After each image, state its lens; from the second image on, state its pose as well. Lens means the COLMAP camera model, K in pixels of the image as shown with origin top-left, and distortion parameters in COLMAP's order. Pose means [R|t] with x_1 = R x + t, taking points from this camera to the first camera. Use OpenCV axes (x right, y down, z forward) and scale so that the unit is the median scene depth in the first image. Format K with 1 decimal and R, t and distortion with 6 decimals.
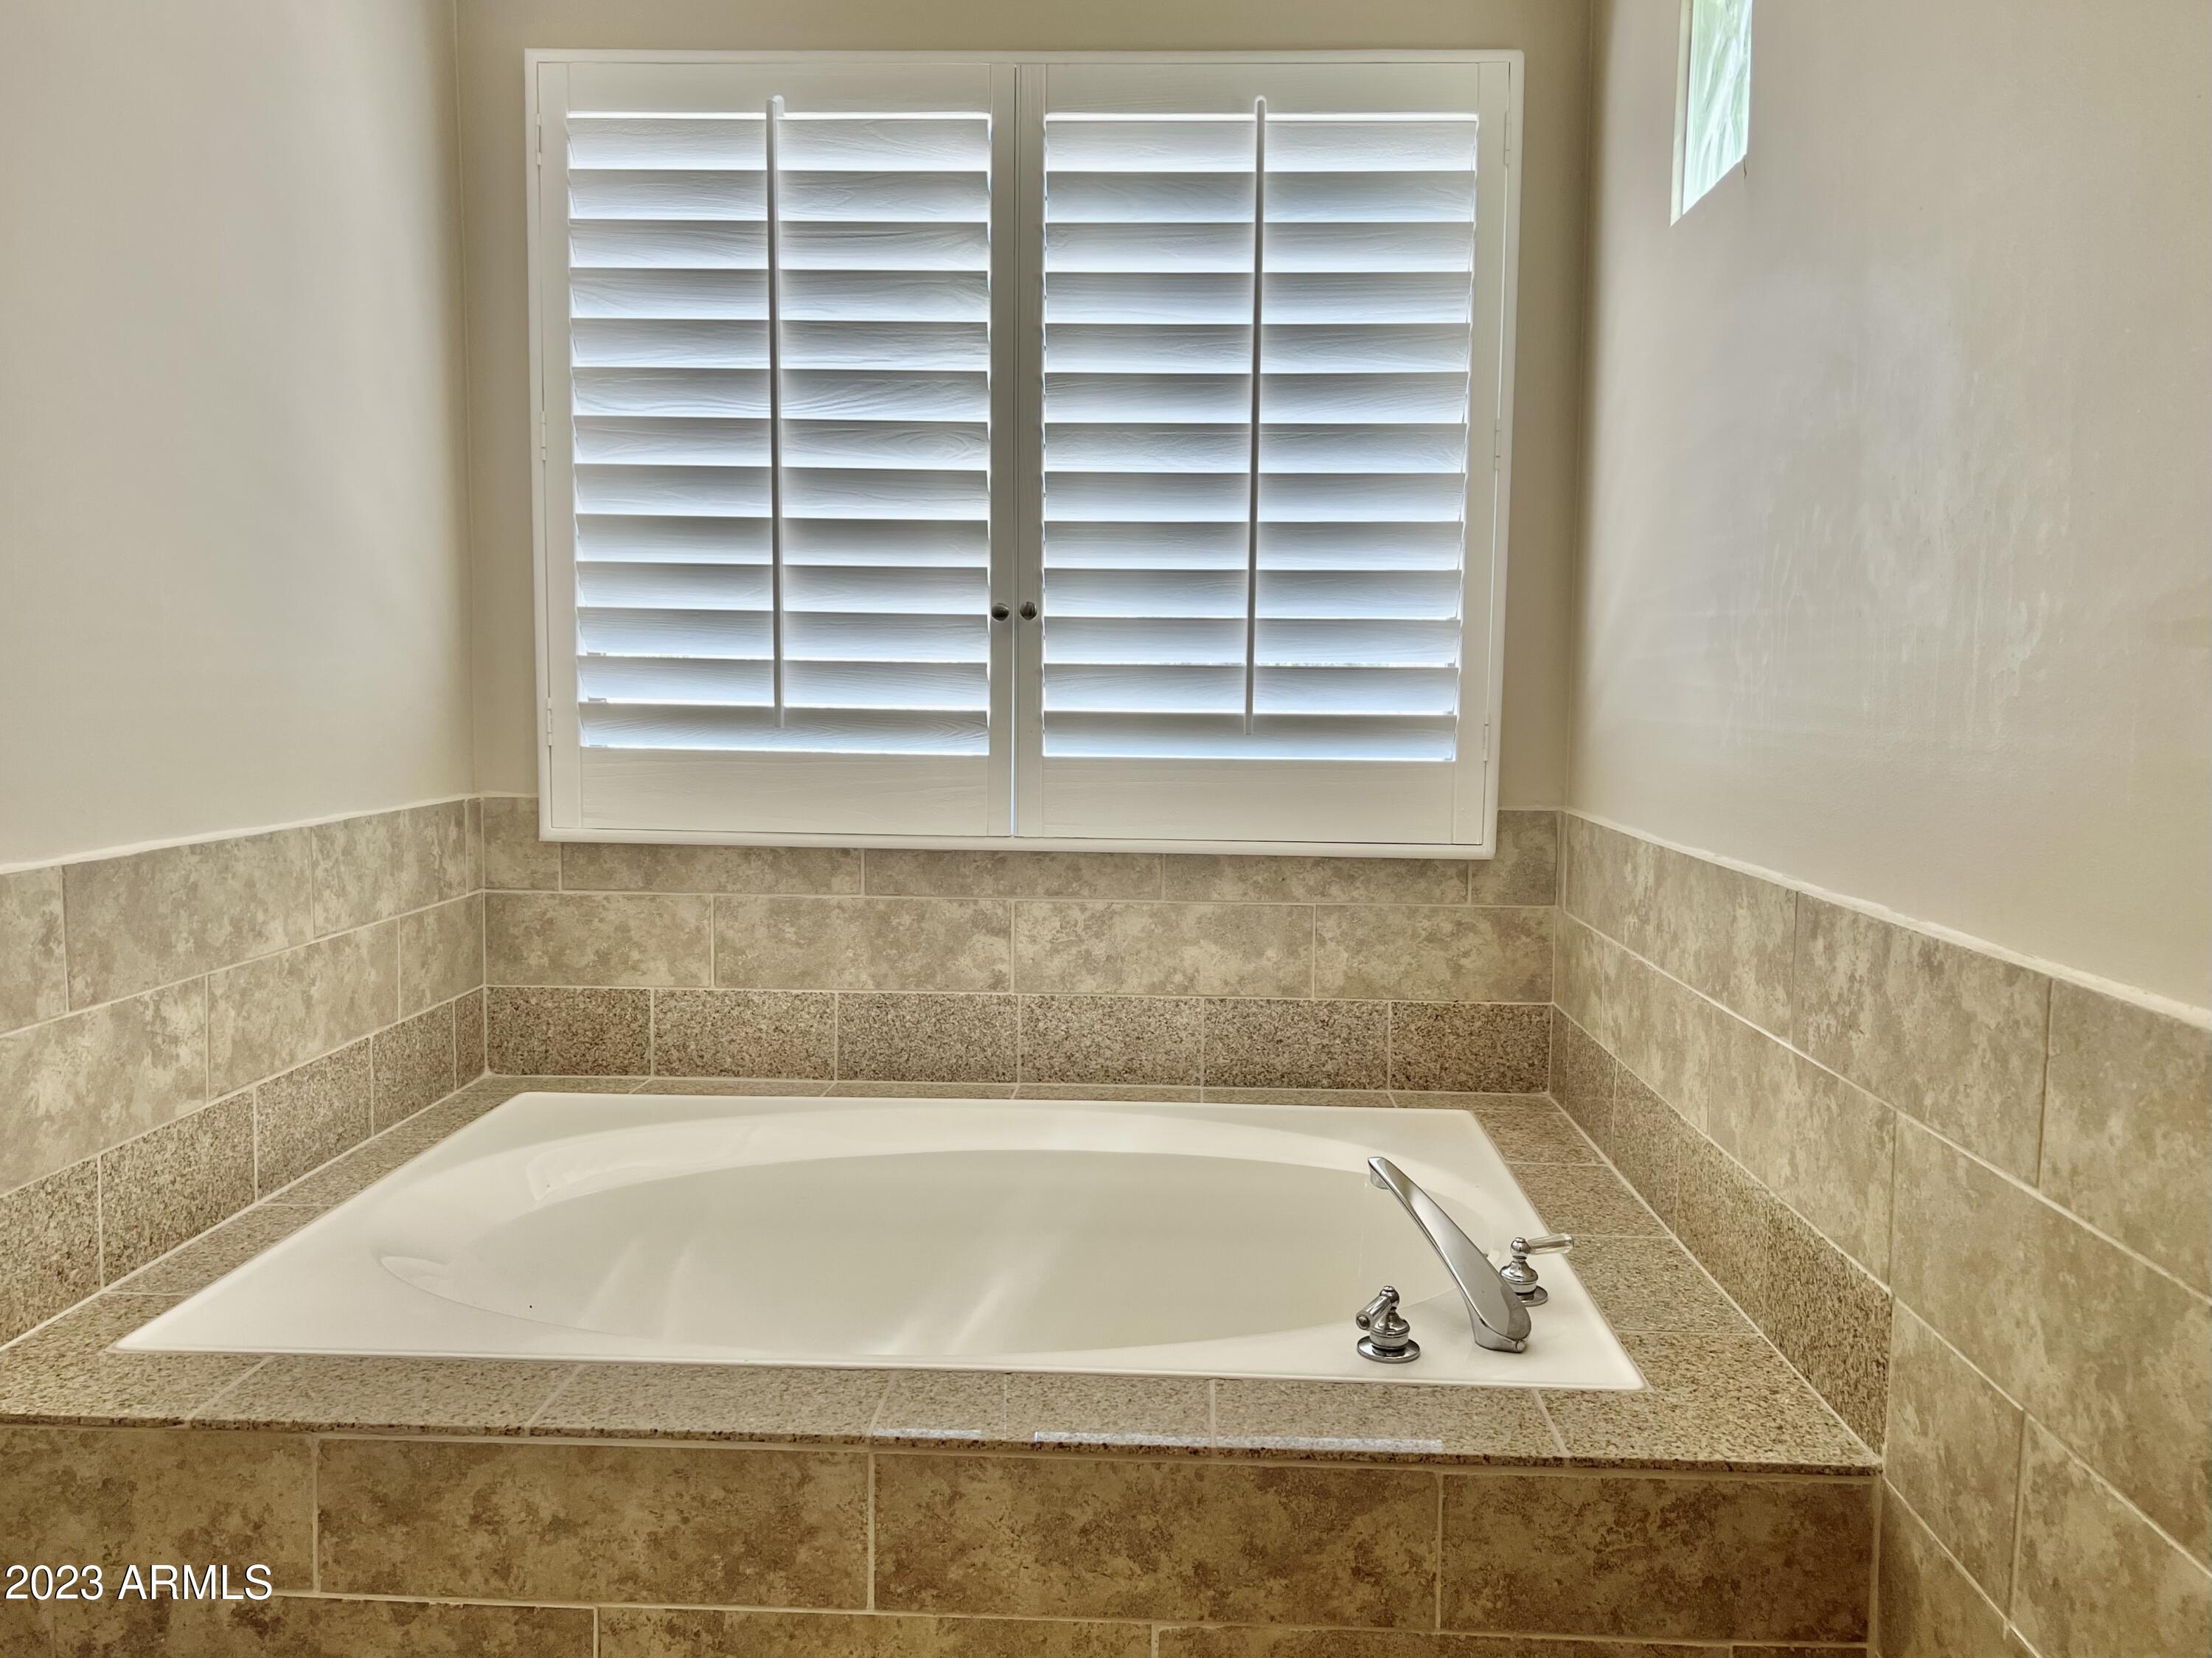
lens RADIAL K [[1674.7, 0, 1103.4], [0, 1674.7, 825.6], [0, 0, 1]] dist [0.021097, -0.013600]
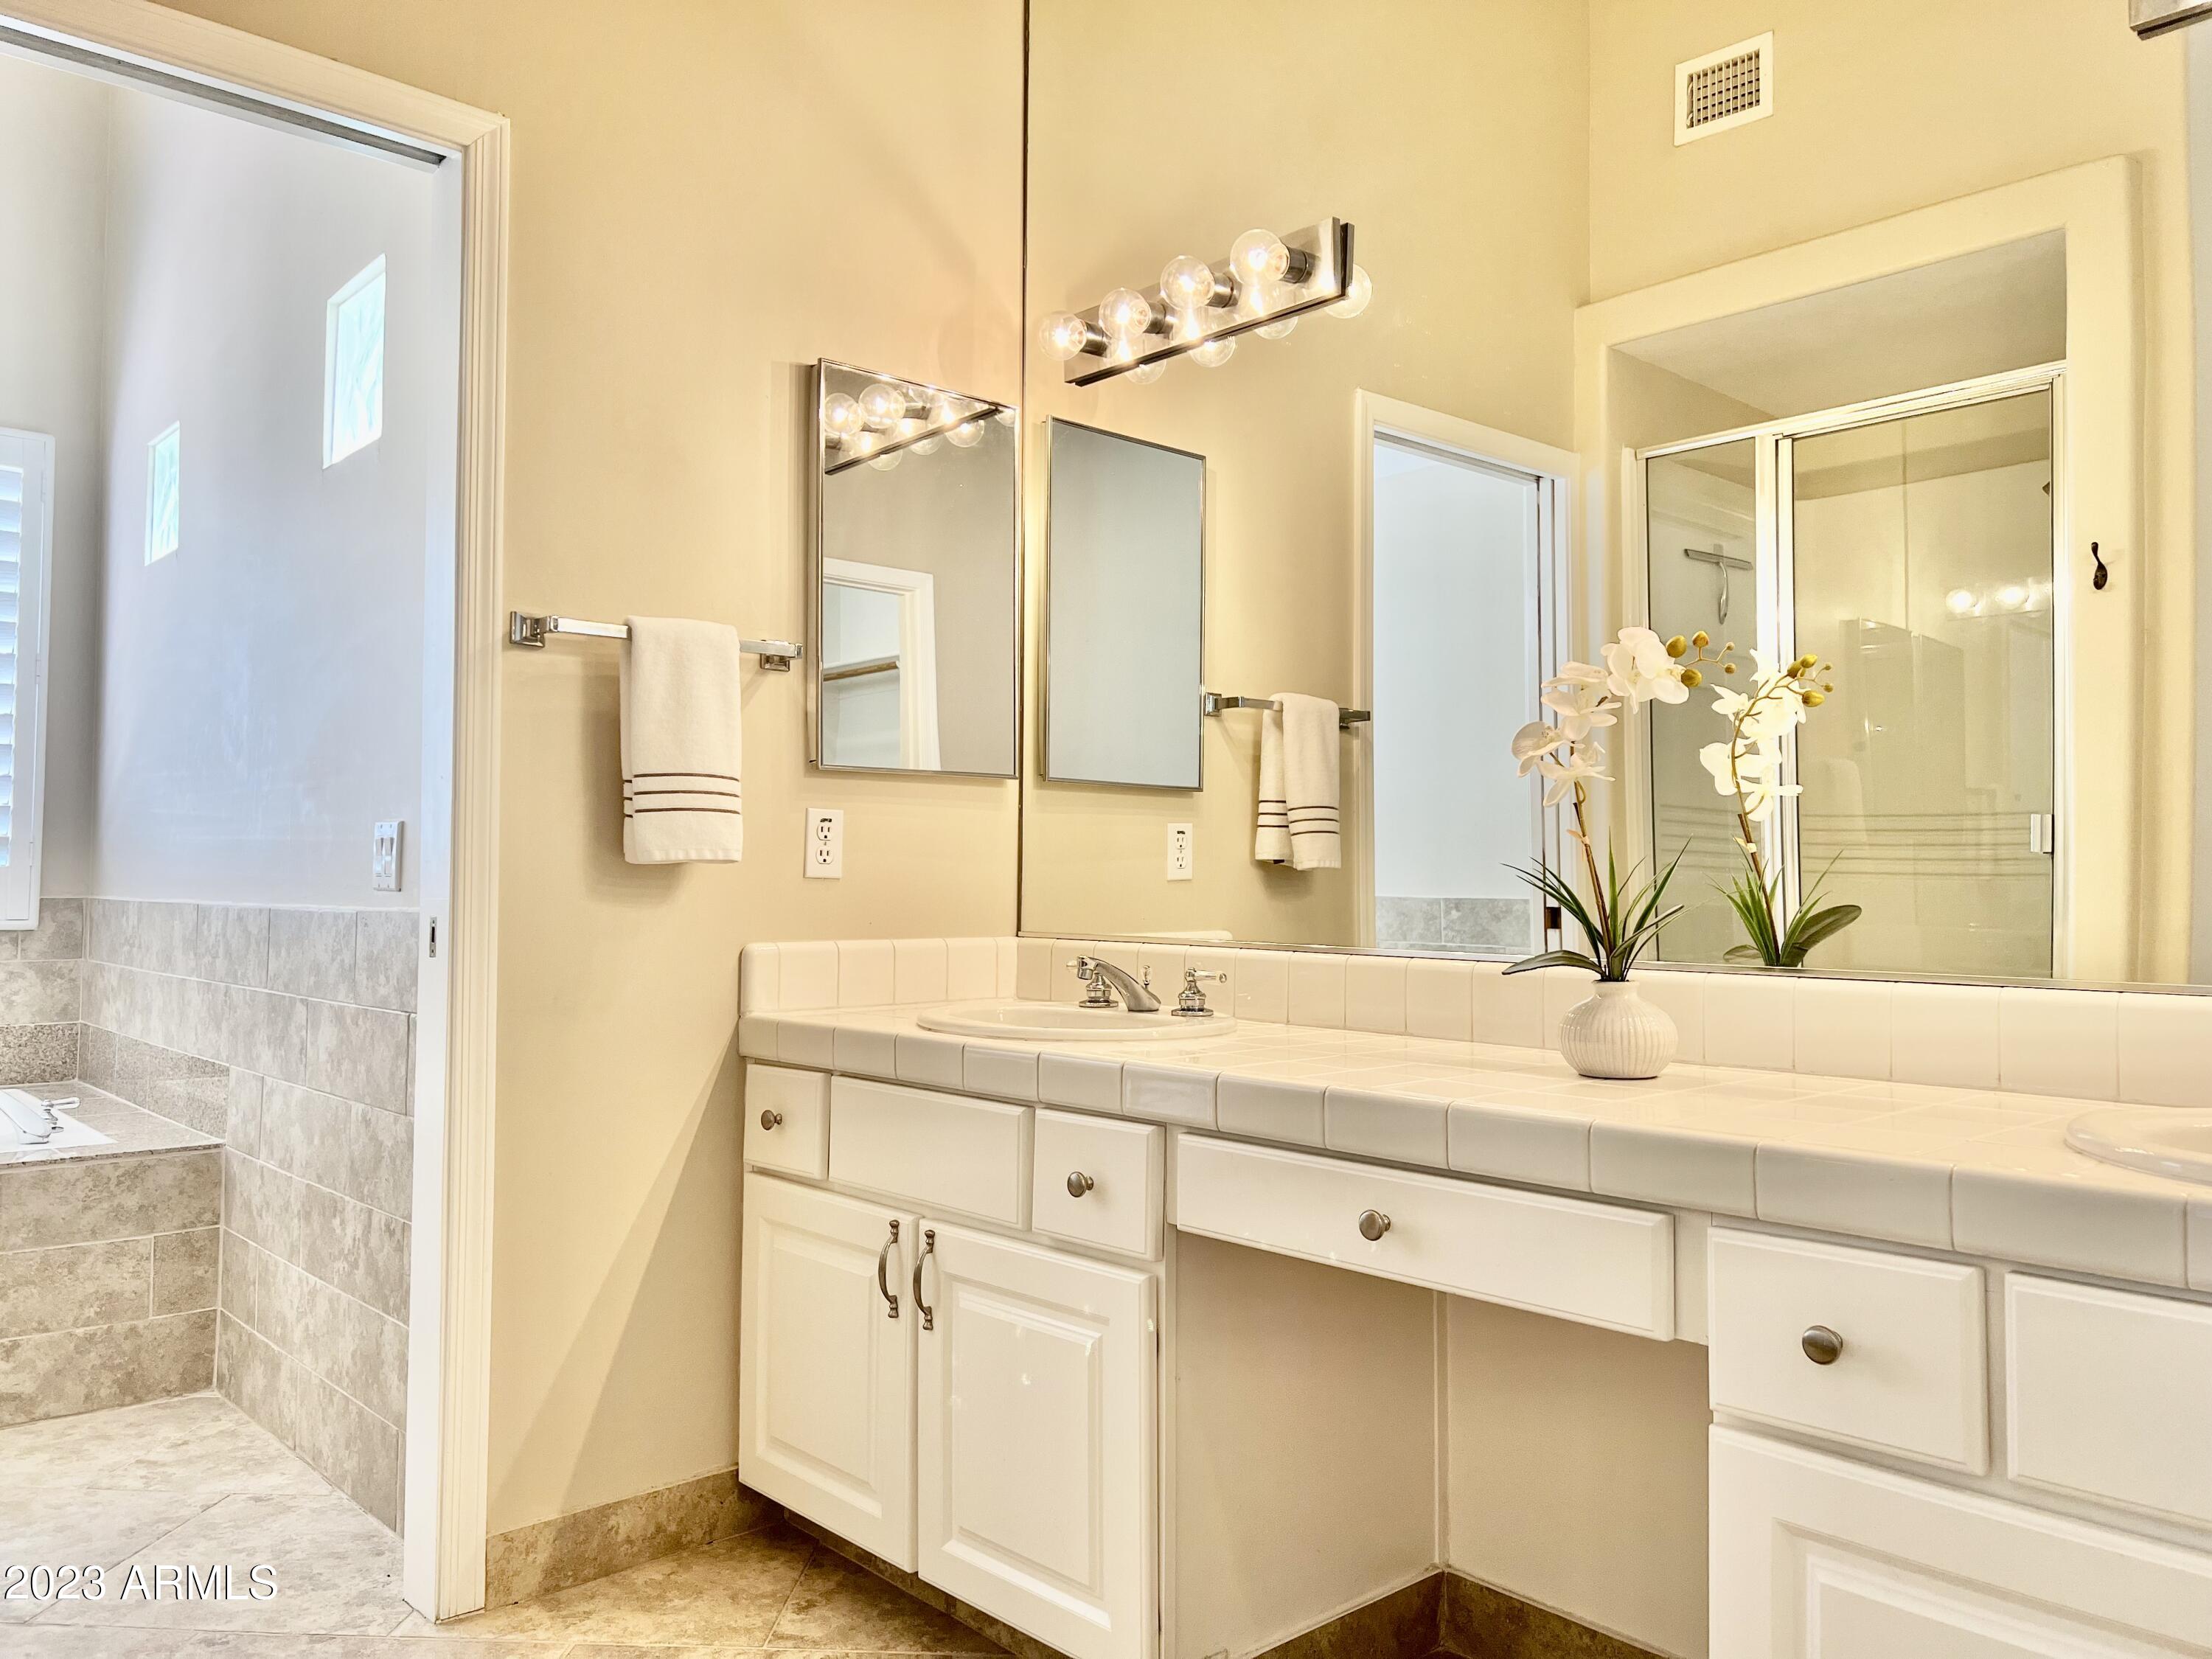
lens RADIAL K [[1674.8, 0, 1097.0], [0, 1674.8, 831.2], [0, 0, 1]] dist [0.021097, -0.013600]
pose [[0.711689, 0.023184, 0.702112, -0.234048], [0.057201, 0.994224, -0.090811, 0.177648], [-0.700161, 0.104791, 0.706253, -1.123665]]
